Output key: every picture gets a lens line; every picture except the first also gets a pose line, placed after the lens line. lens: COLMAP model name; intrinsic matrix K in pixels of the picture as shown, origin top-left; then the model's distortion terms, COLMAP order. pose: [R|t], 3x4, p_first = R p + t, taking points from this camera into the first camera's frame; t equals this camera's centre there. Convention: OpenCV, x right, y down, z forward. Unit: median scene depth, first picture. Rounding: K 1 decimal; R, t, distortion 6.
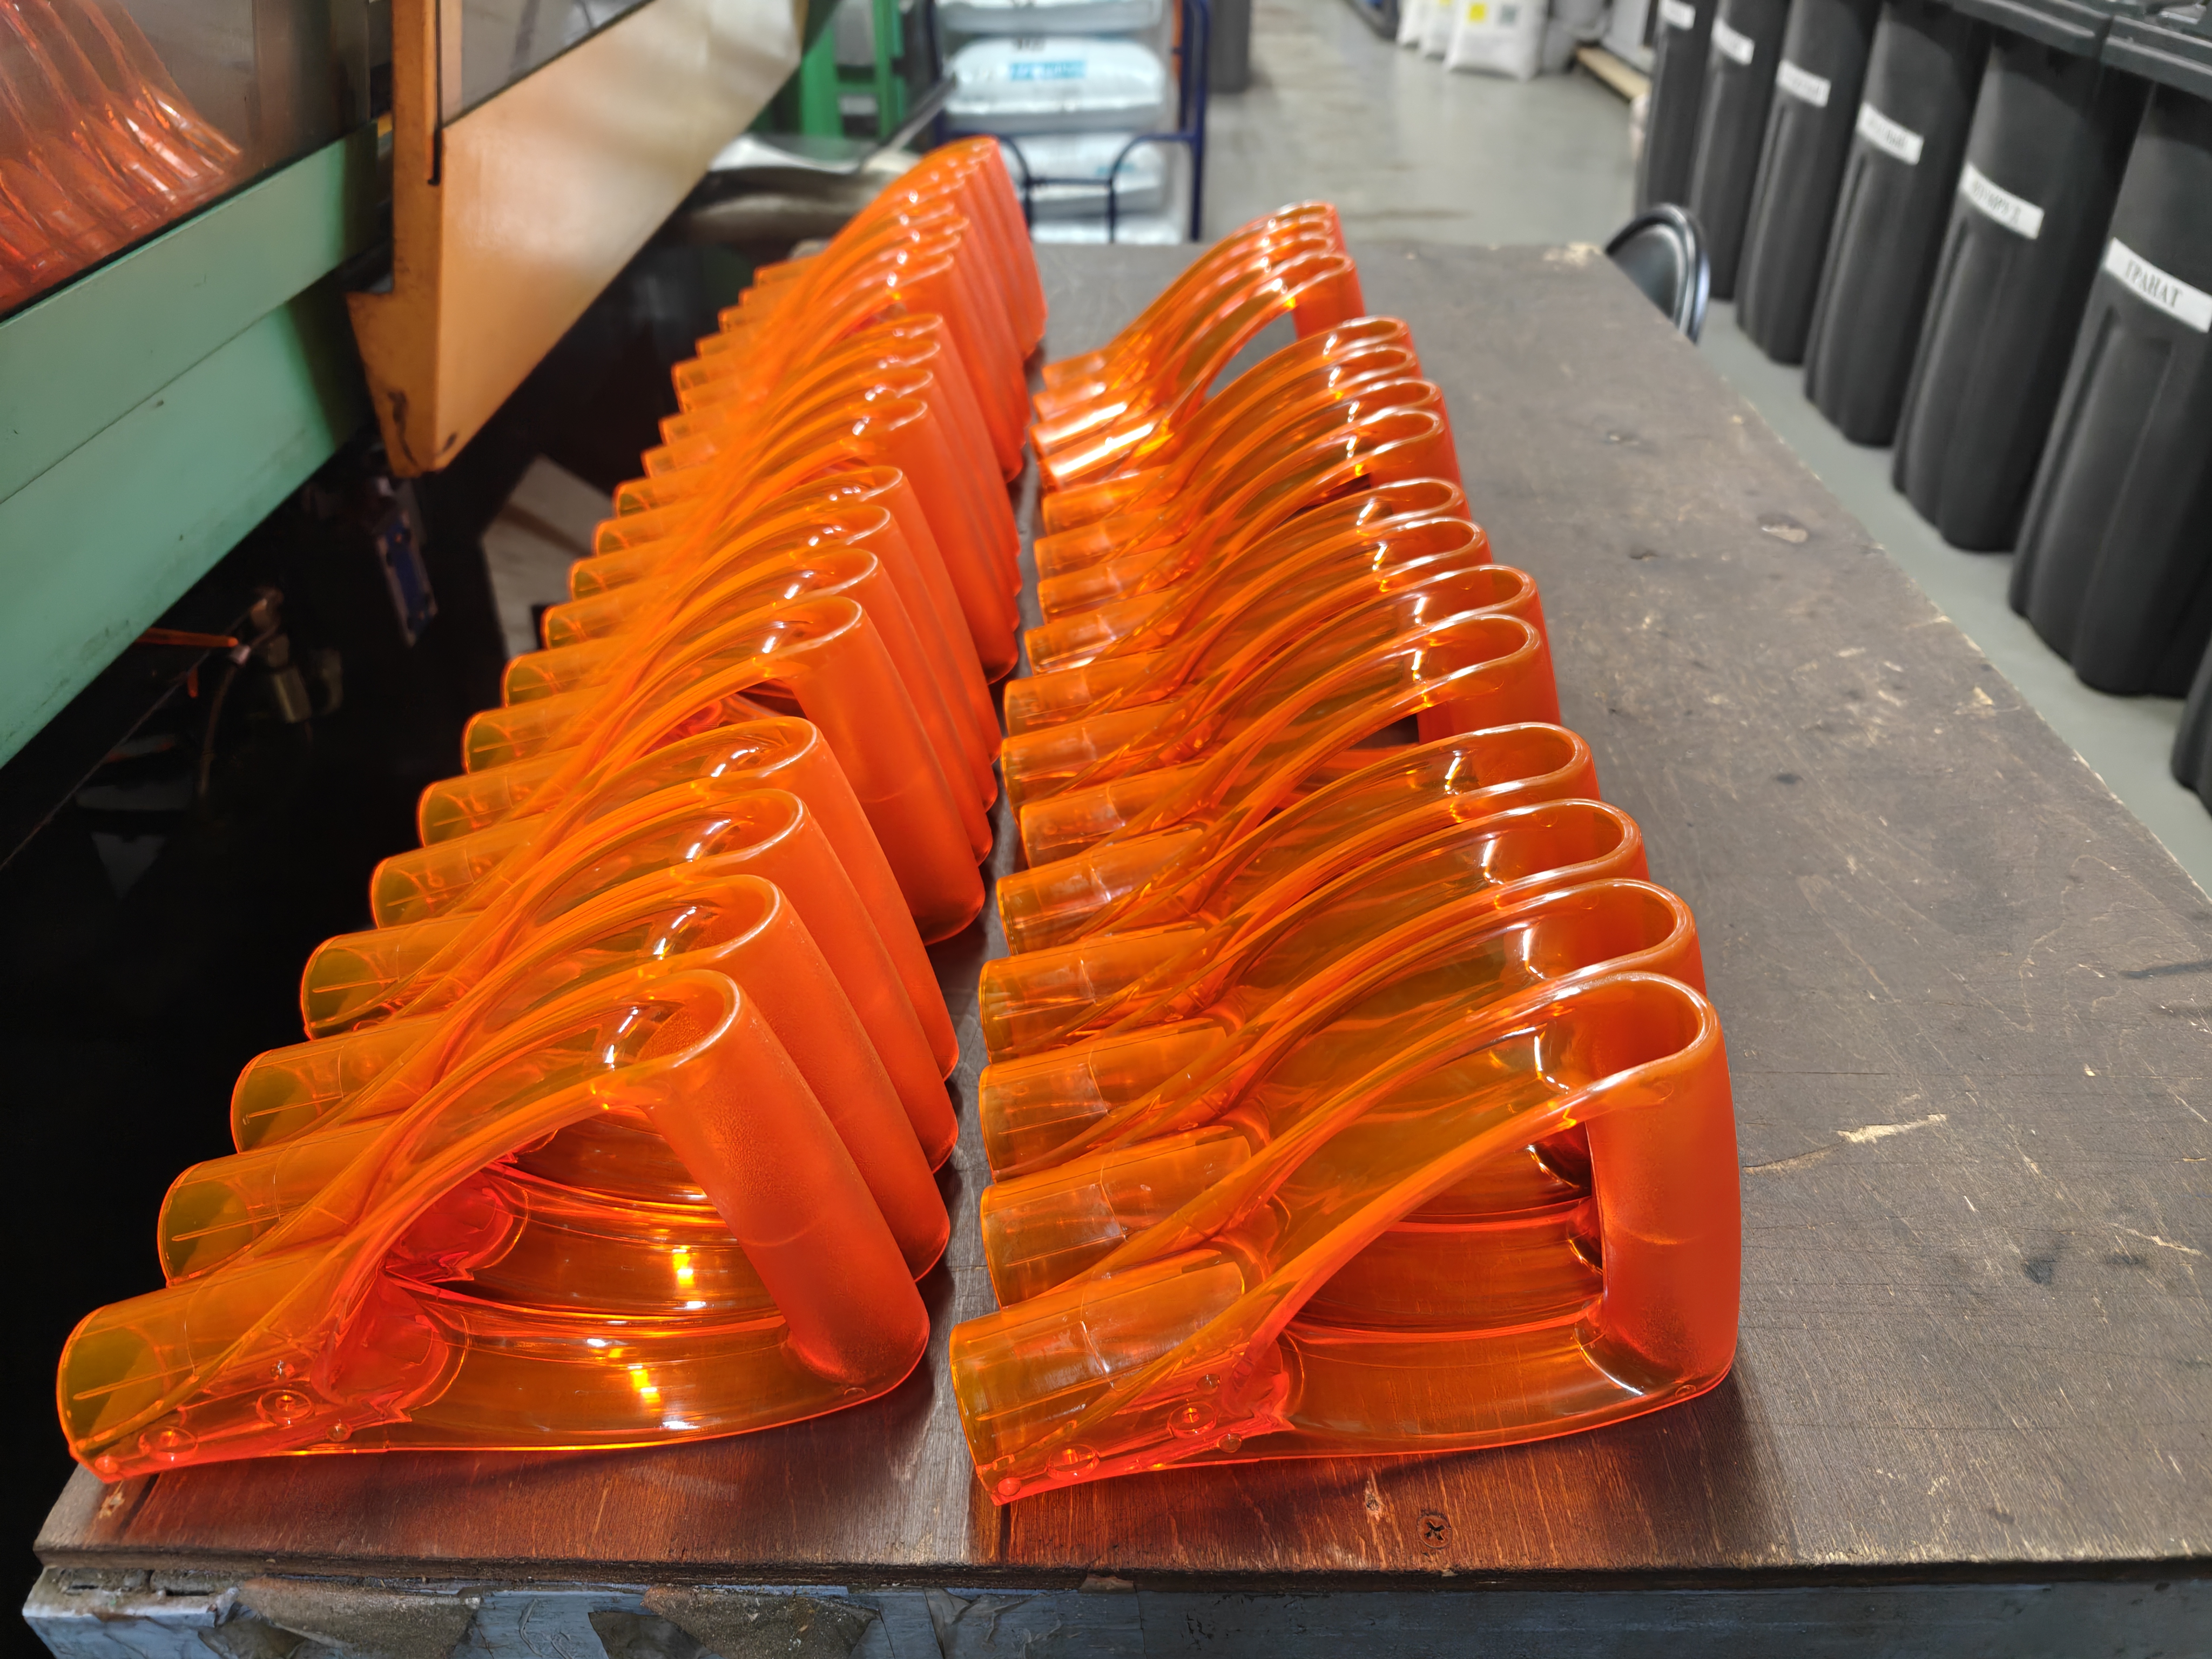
lens RADIAL K [[1611.4, 0, 1100.9], [0, 1611.4, 835.0], [0, 0, 1]] dist [0.011832, -0.044650]
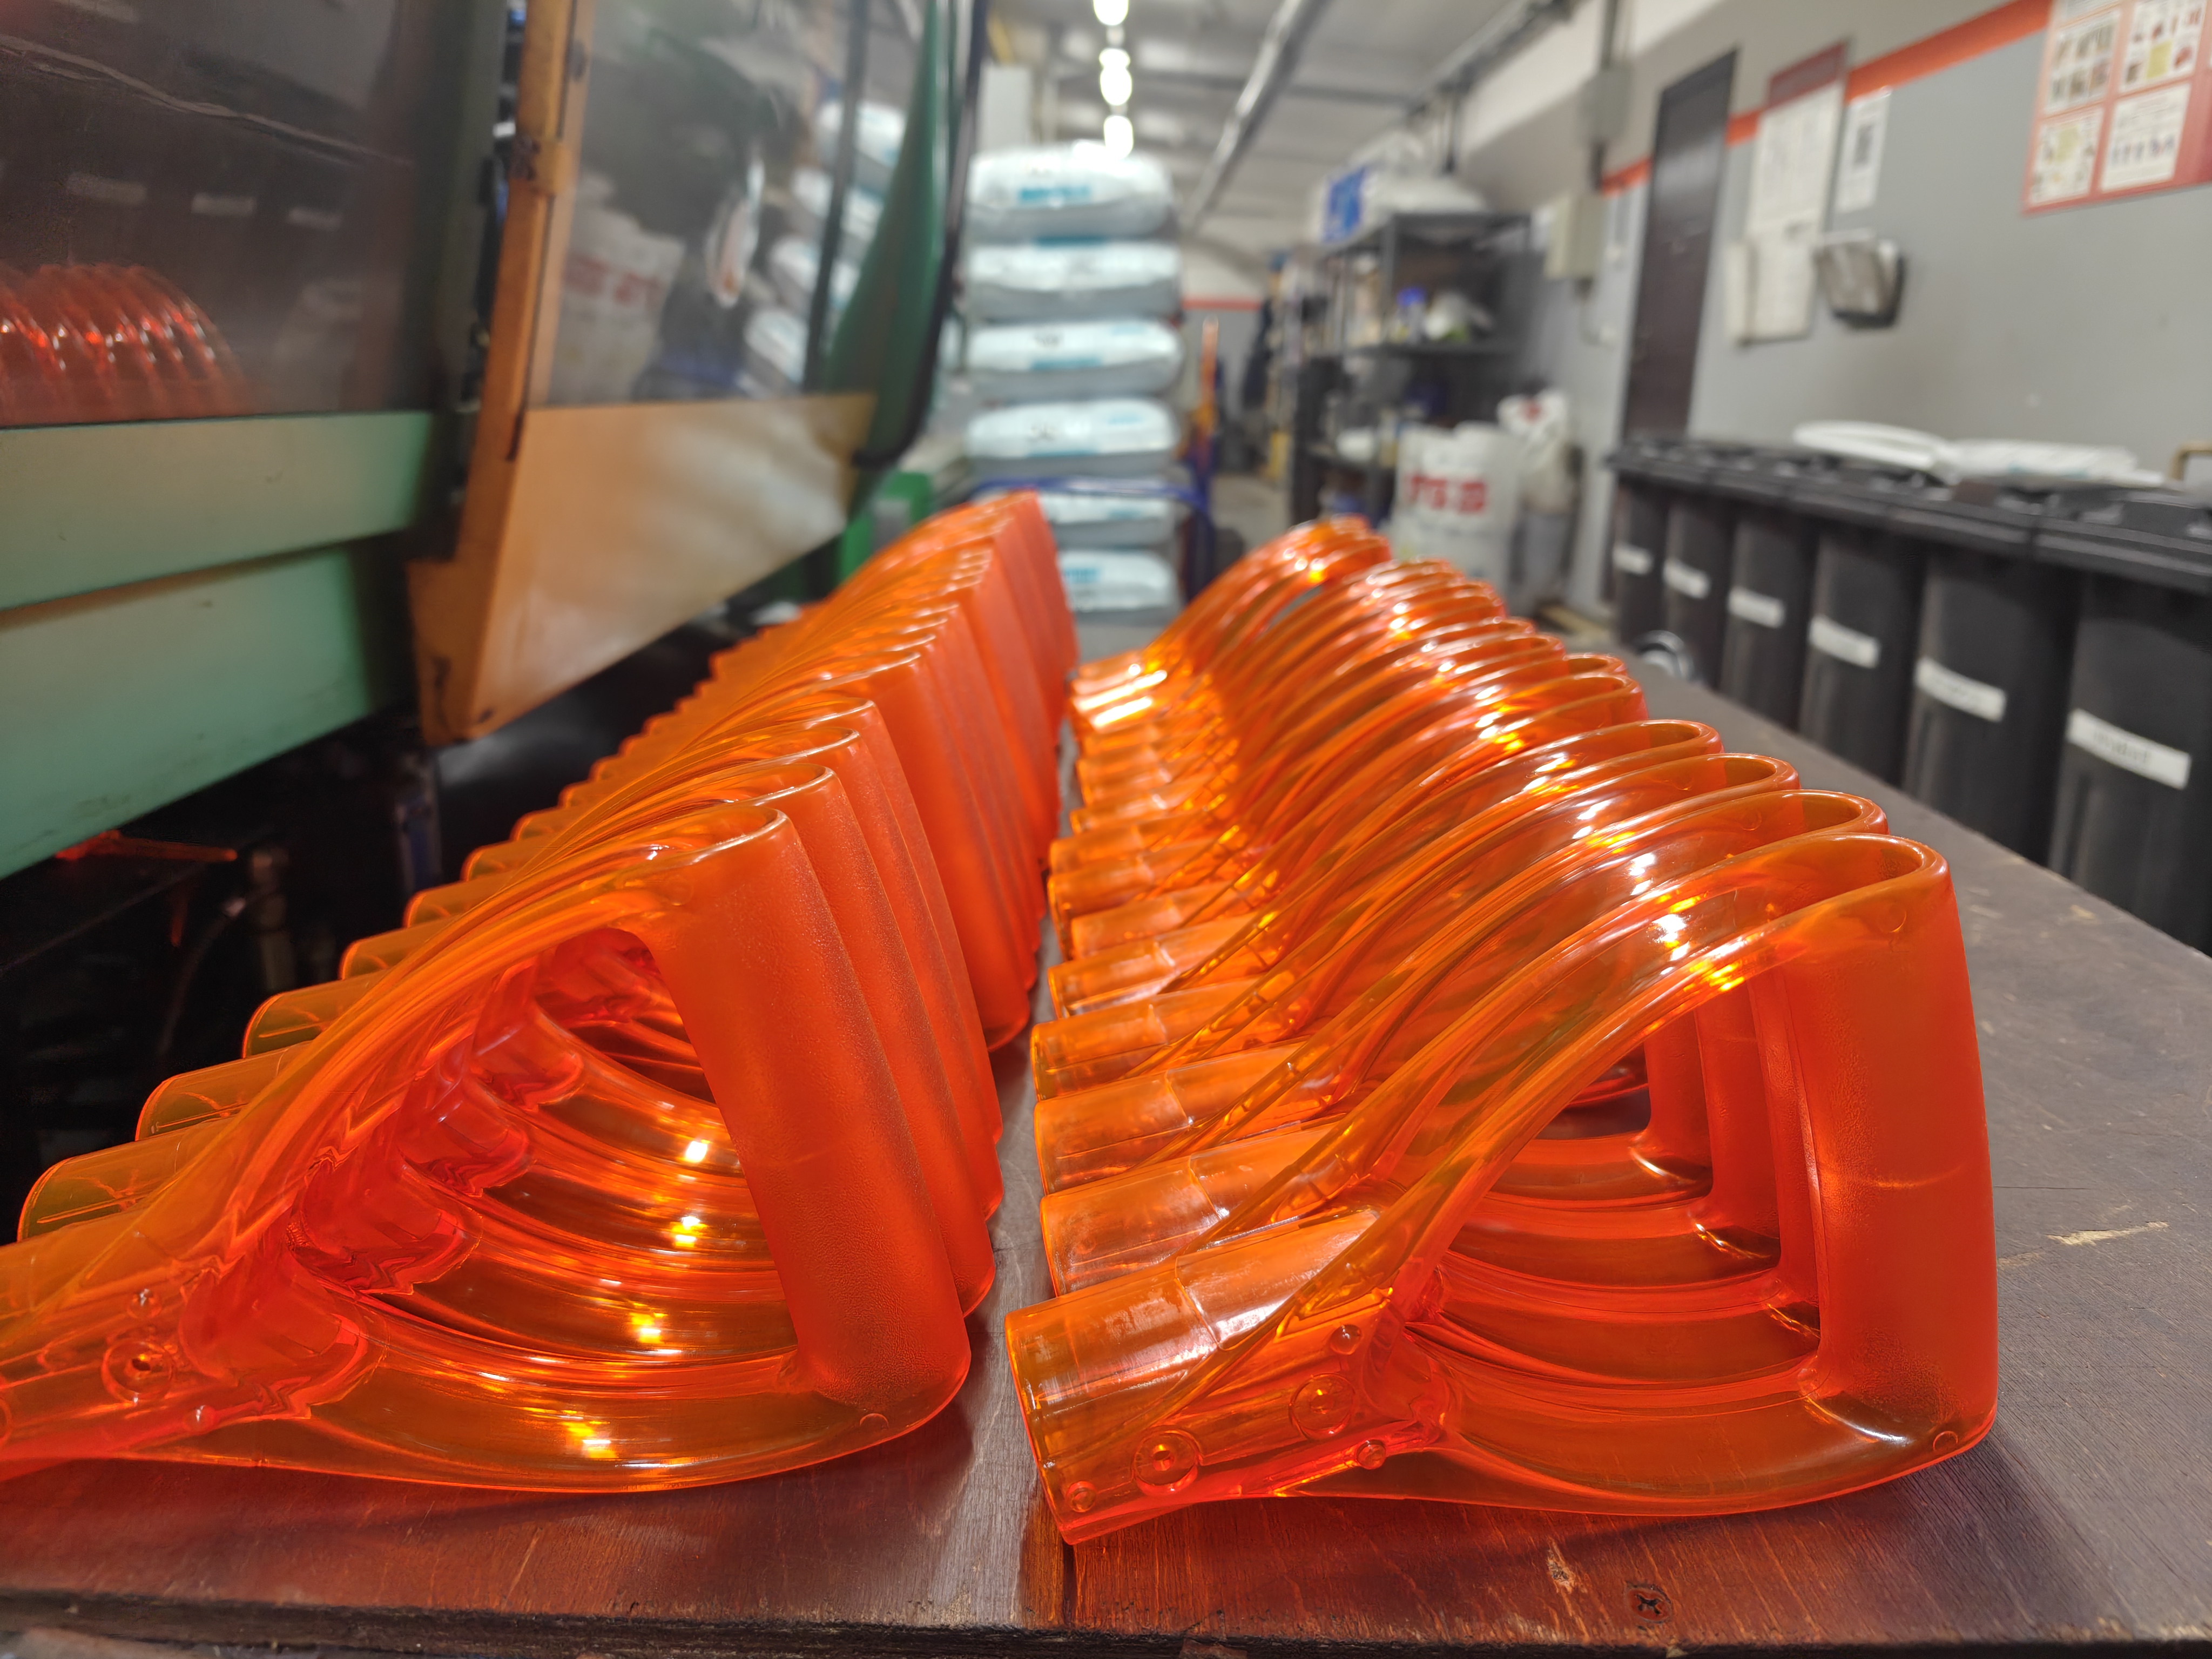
lens RADIAL K [[1611.4, 0, 1102.2], [0, 1611.4, 814.2], [0, 0, 1]] dist [0.011832, -0.044650]
pose [[0.999793, 0.020113, 0.003092, -0.052773], [-0.017818, 0.938666, -0.344368, 0.343314], [-0.009829, 0.344241, 0.938830, 0.178089]]
